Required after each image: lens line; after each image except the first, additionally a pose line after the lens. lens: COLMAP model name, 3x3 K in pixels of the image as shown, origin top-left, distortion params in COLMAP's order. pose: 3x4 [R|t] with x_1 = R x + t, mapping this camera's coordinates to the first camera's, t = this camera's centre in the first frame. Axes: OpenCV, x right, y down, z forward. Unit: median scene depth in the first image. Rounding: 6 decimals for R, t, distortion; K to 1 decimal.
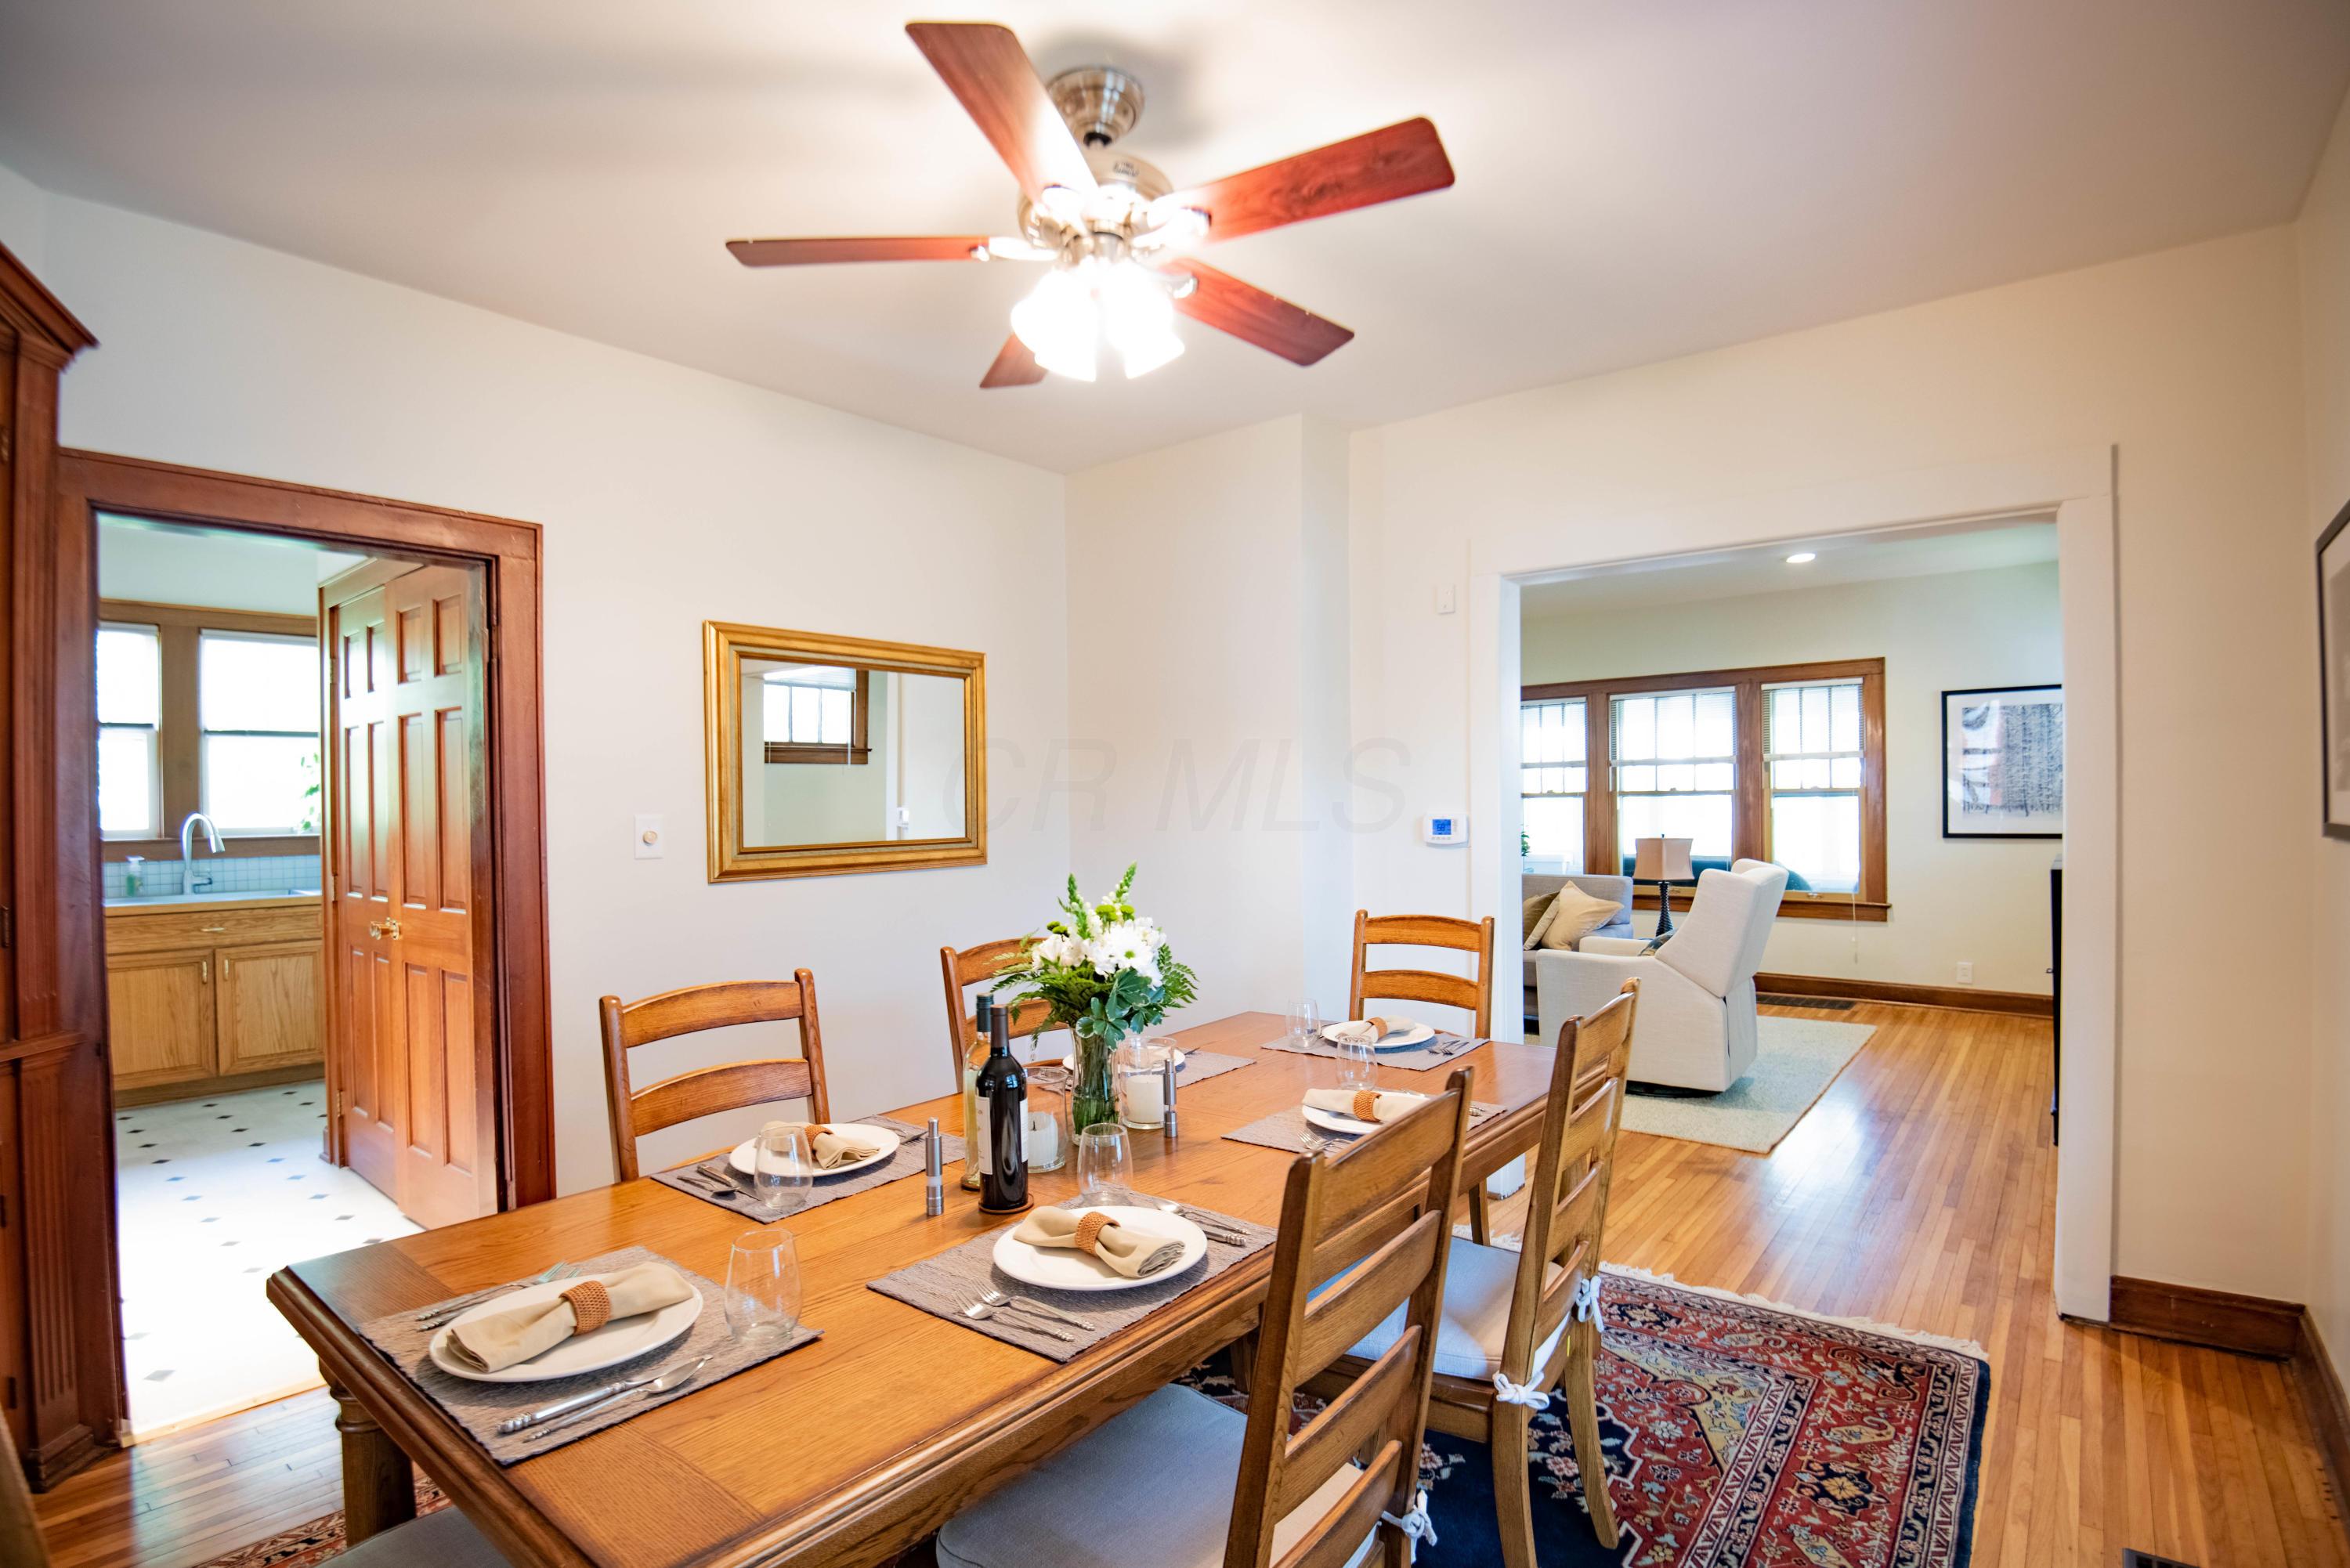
lens RADIAL K [[1127.4, 0, 1176.2], [0, 1127.4, 814.9], [0, 0, 1]] dist [-0.004566, -0.022664]
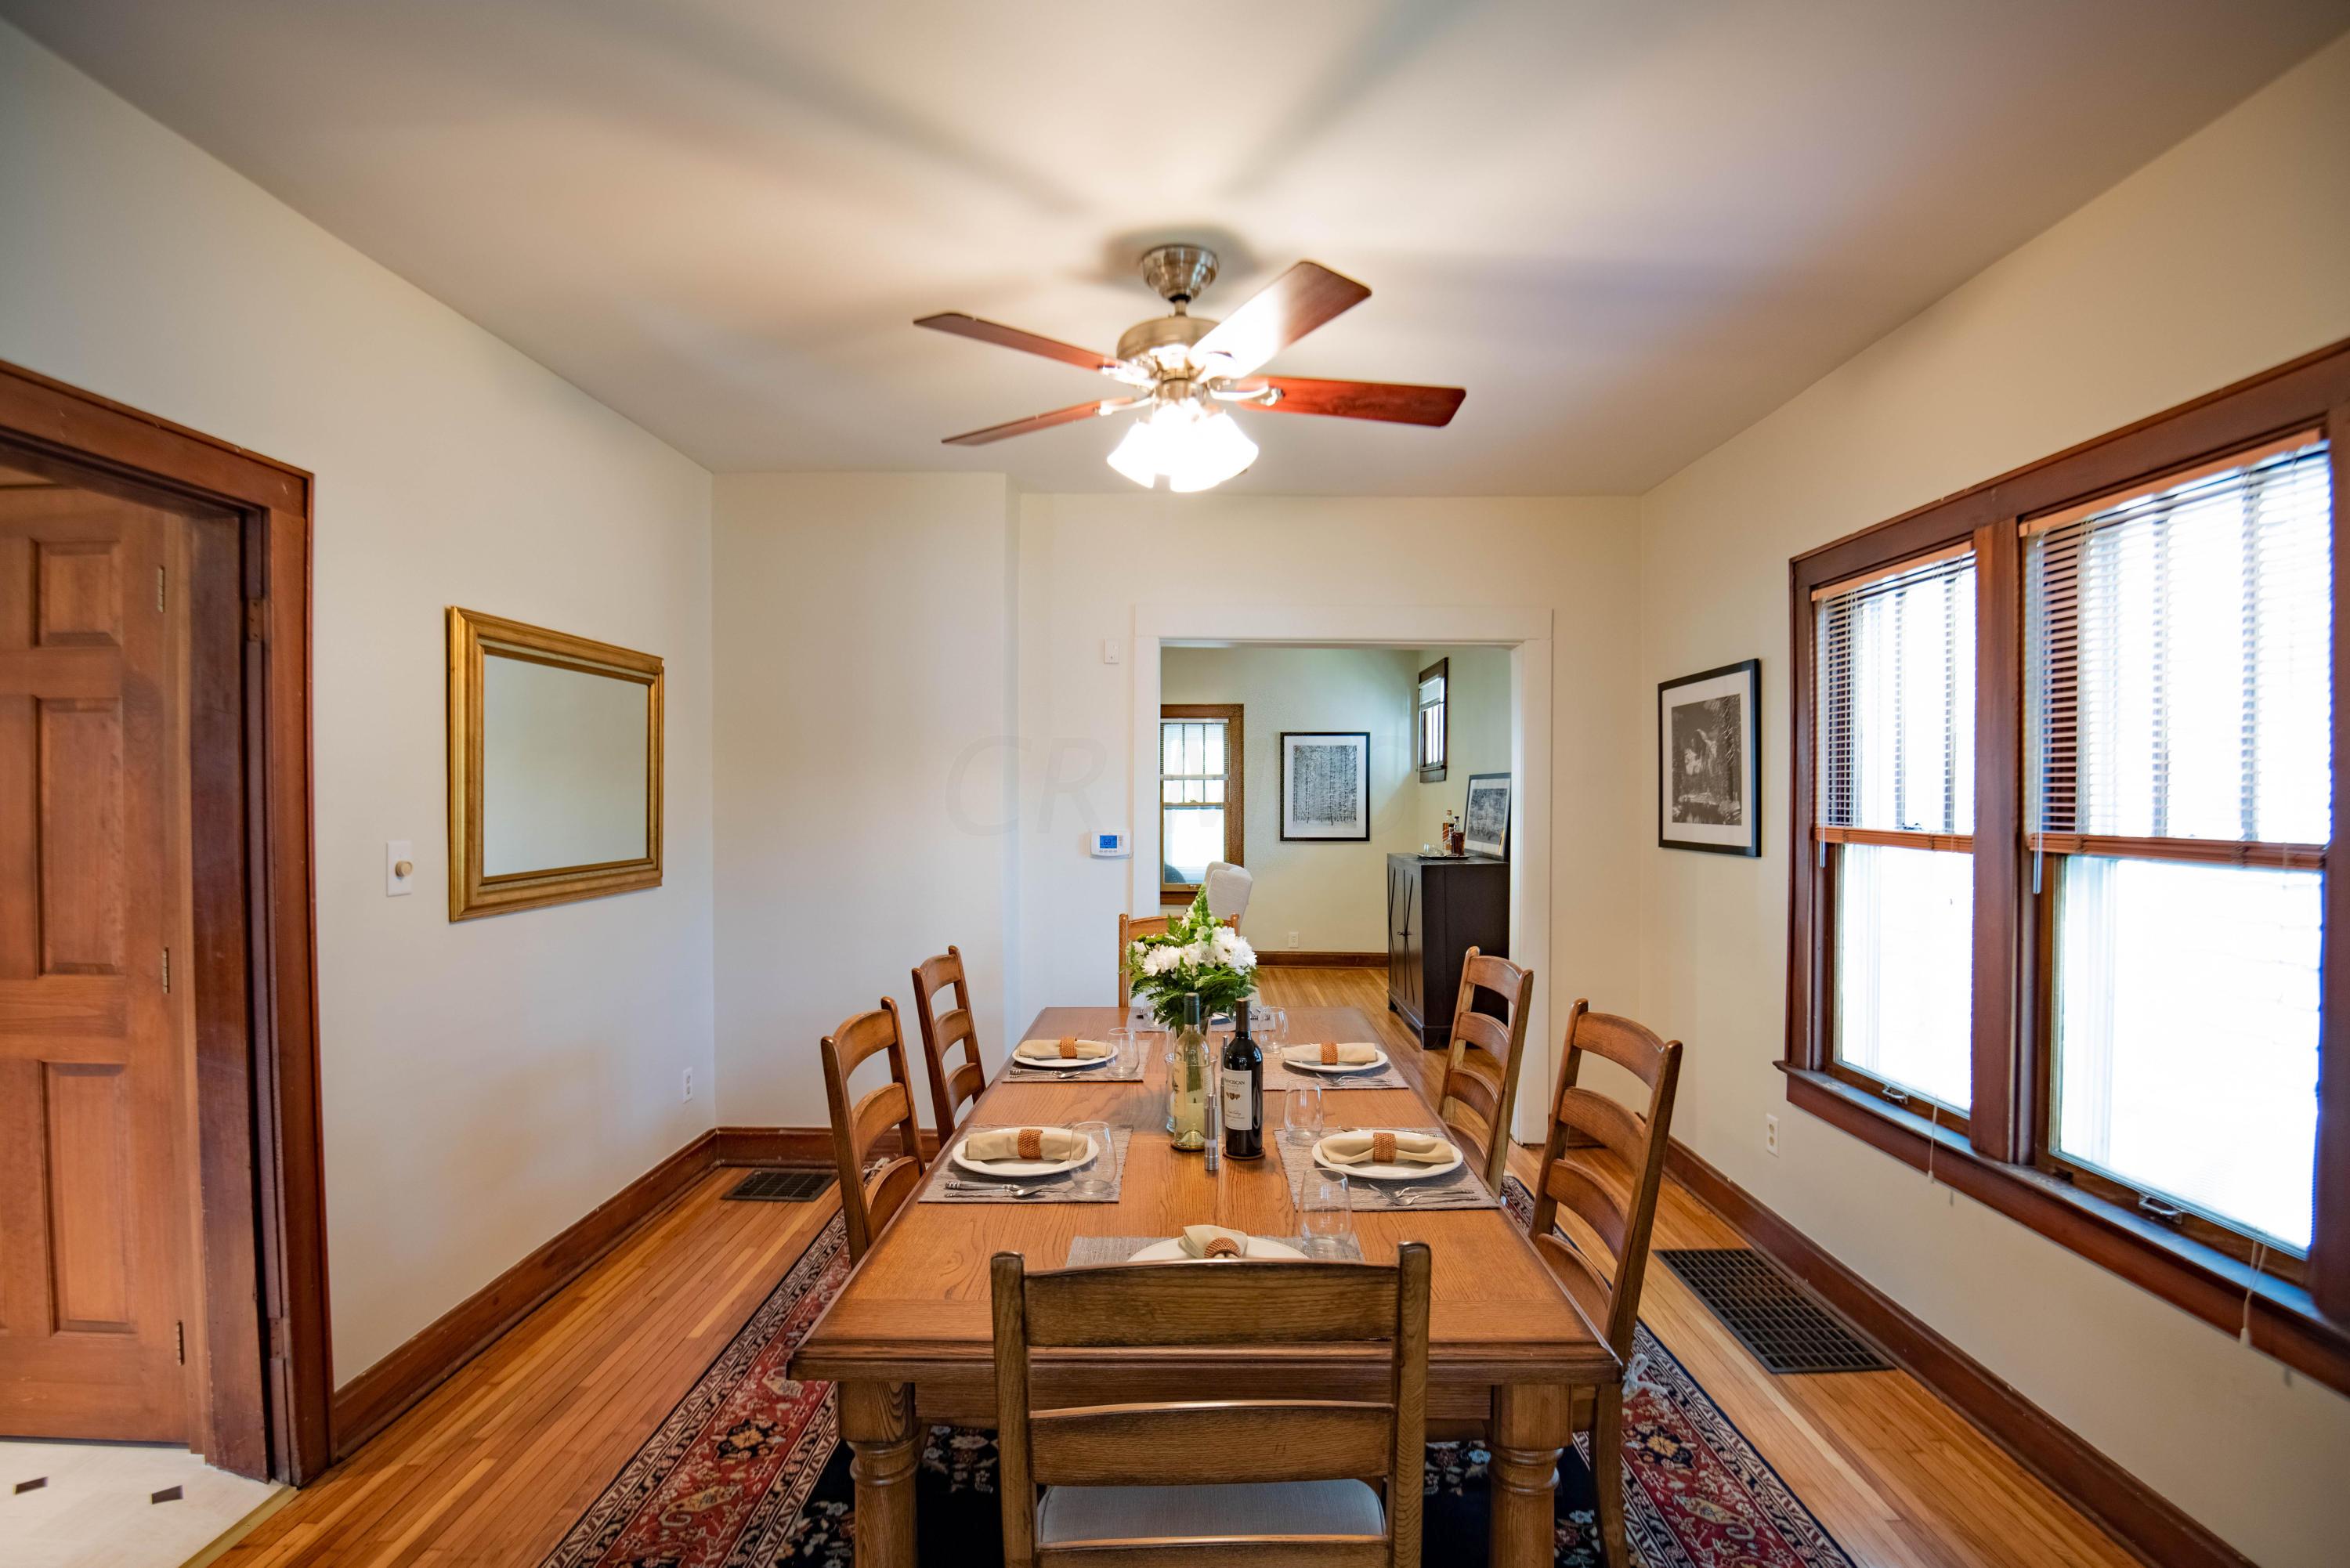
lens RADIAL K [[1127.4, 0, 1176.2], [0, 1127.4, 814.9], [0, 0, 1]] dist [-0.004566, -0.022664]
pose [[0.788306, 0.003673, 0.615273, -0.410837], [-0.004540, 0.999990, -0.000154, -0.017033], [-0.615267, -0.002672, 0.788314, 0.013258]]
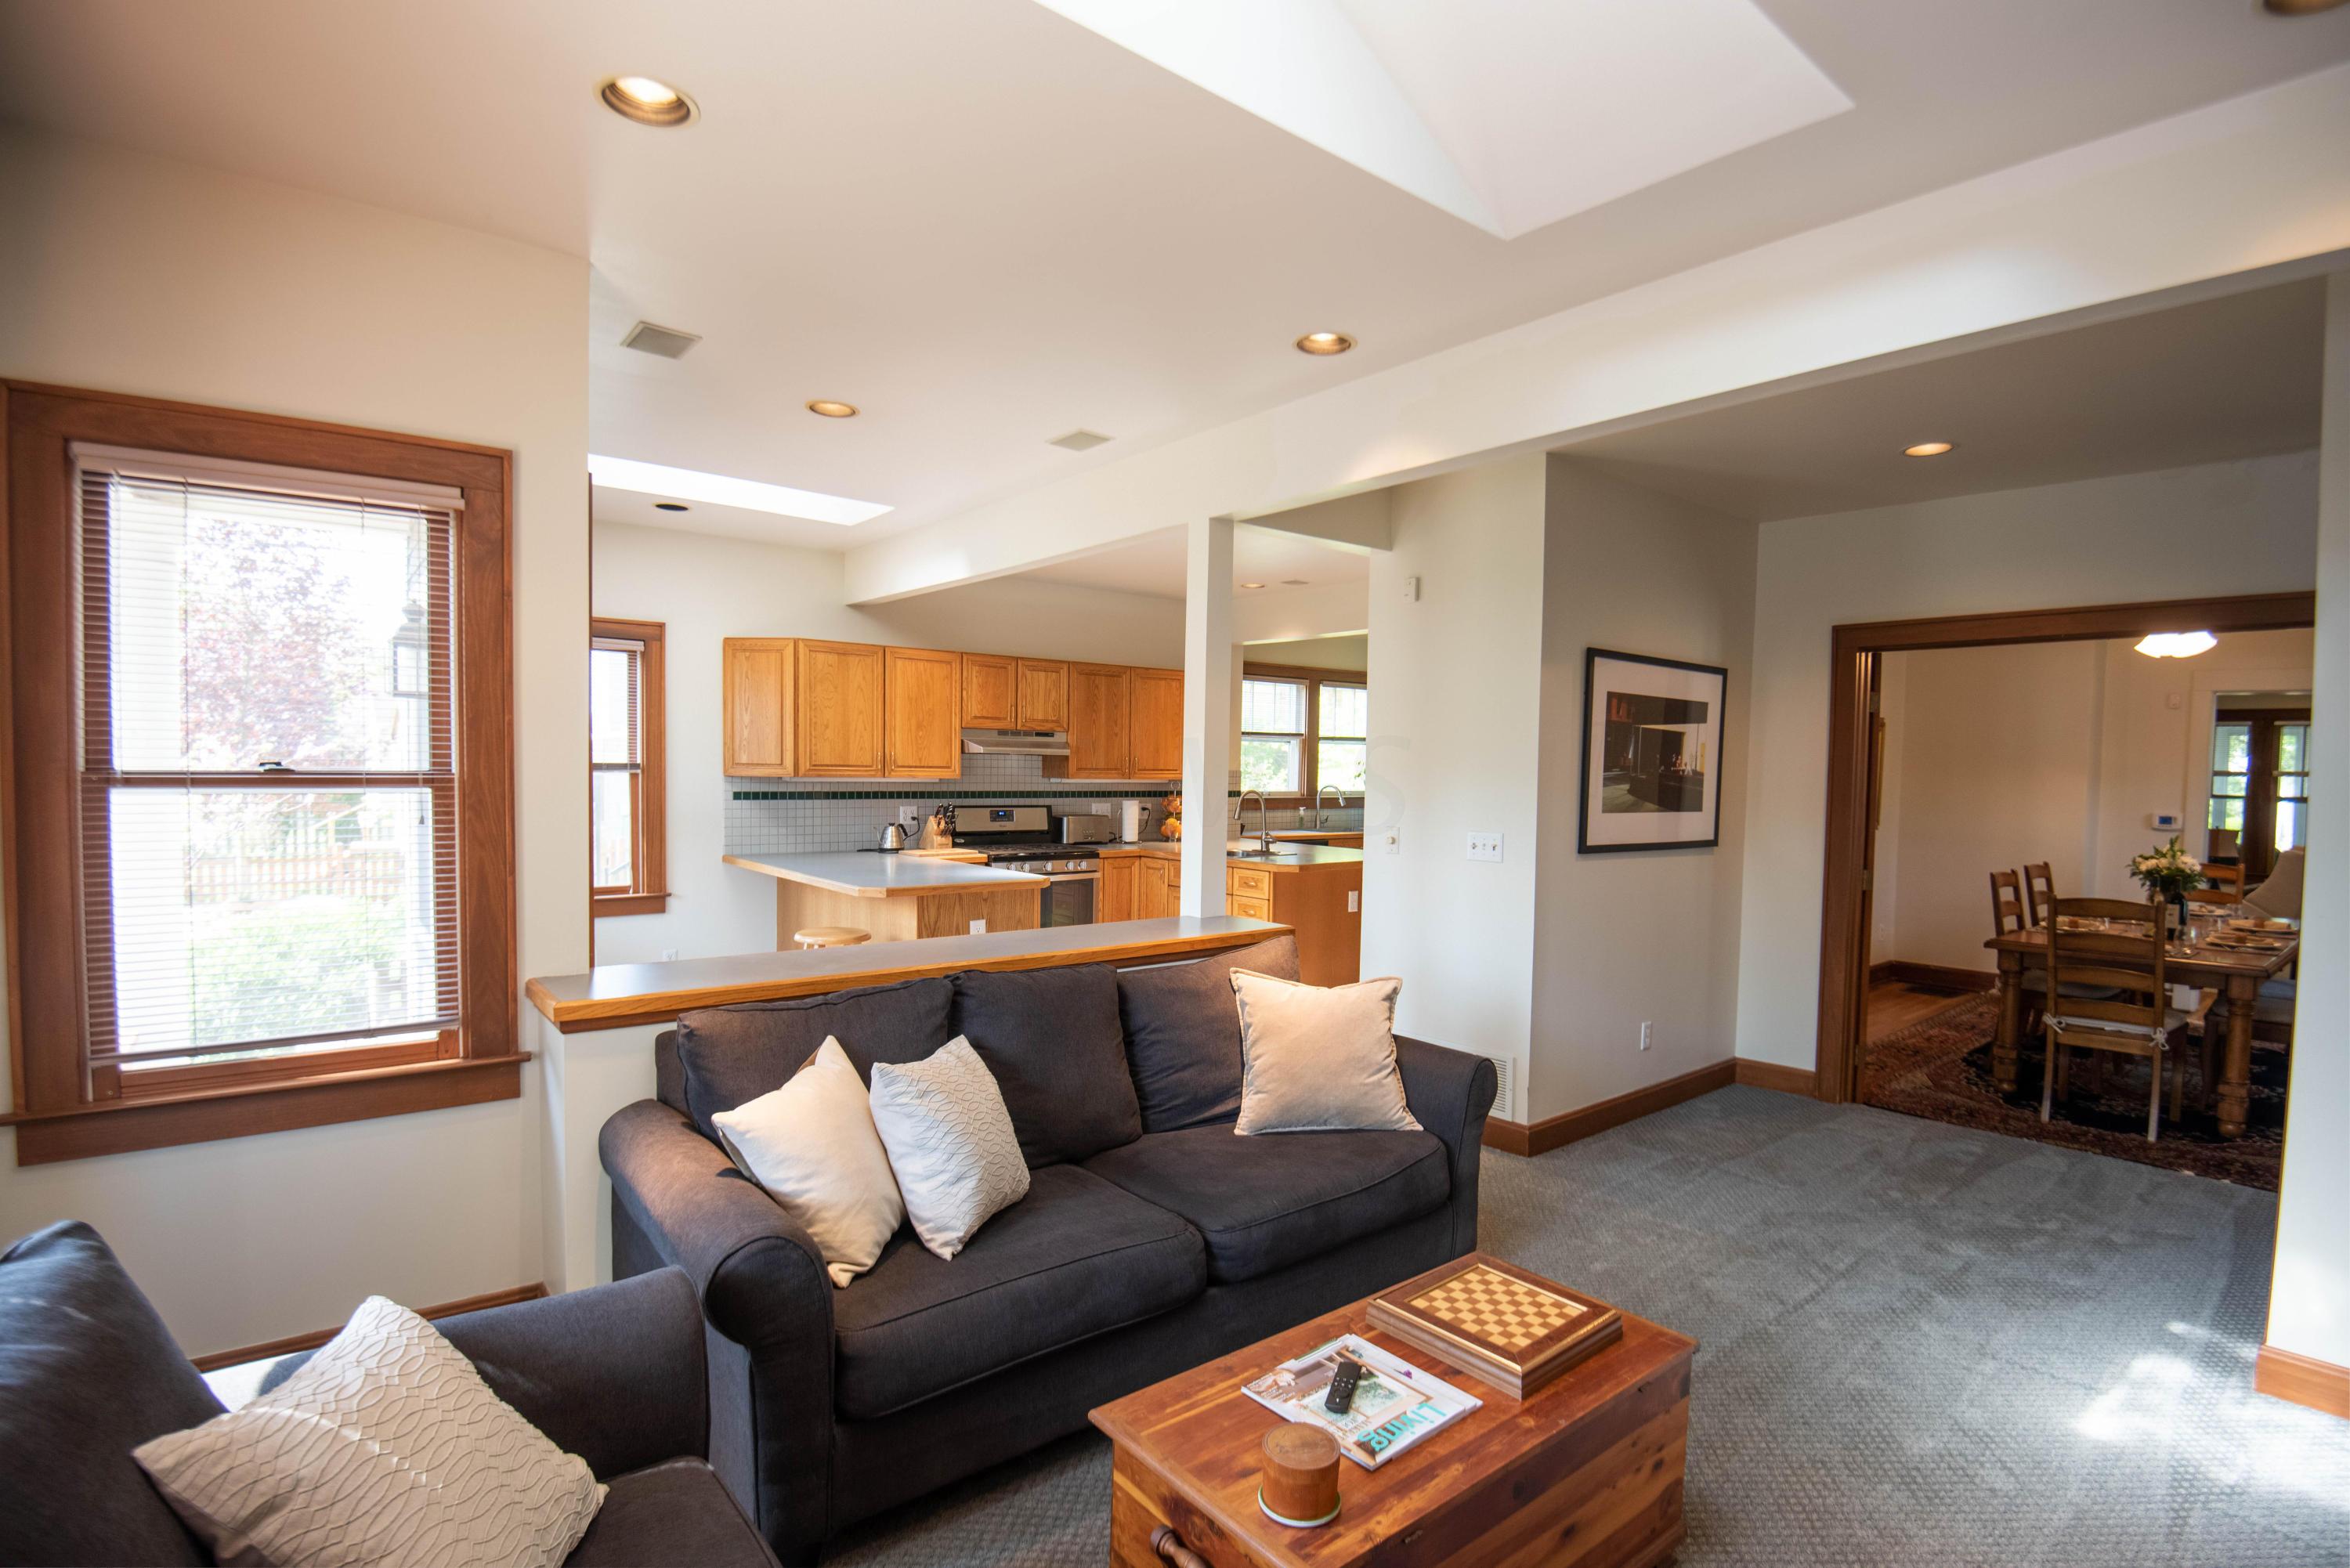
lens RADIAL K [[1142.6, 0, 1179.5], [0, 1142.6, 809.8], [0, 0, 1]] dist [-0.001686, -0.029117]
pose [[0.979590, 0.037528, -0.197471, -0.954858], [-0.031588, 0.998951, 0.033147, -0.016706], [0.198508, -0.026233, 0.979748, -1.112278]]
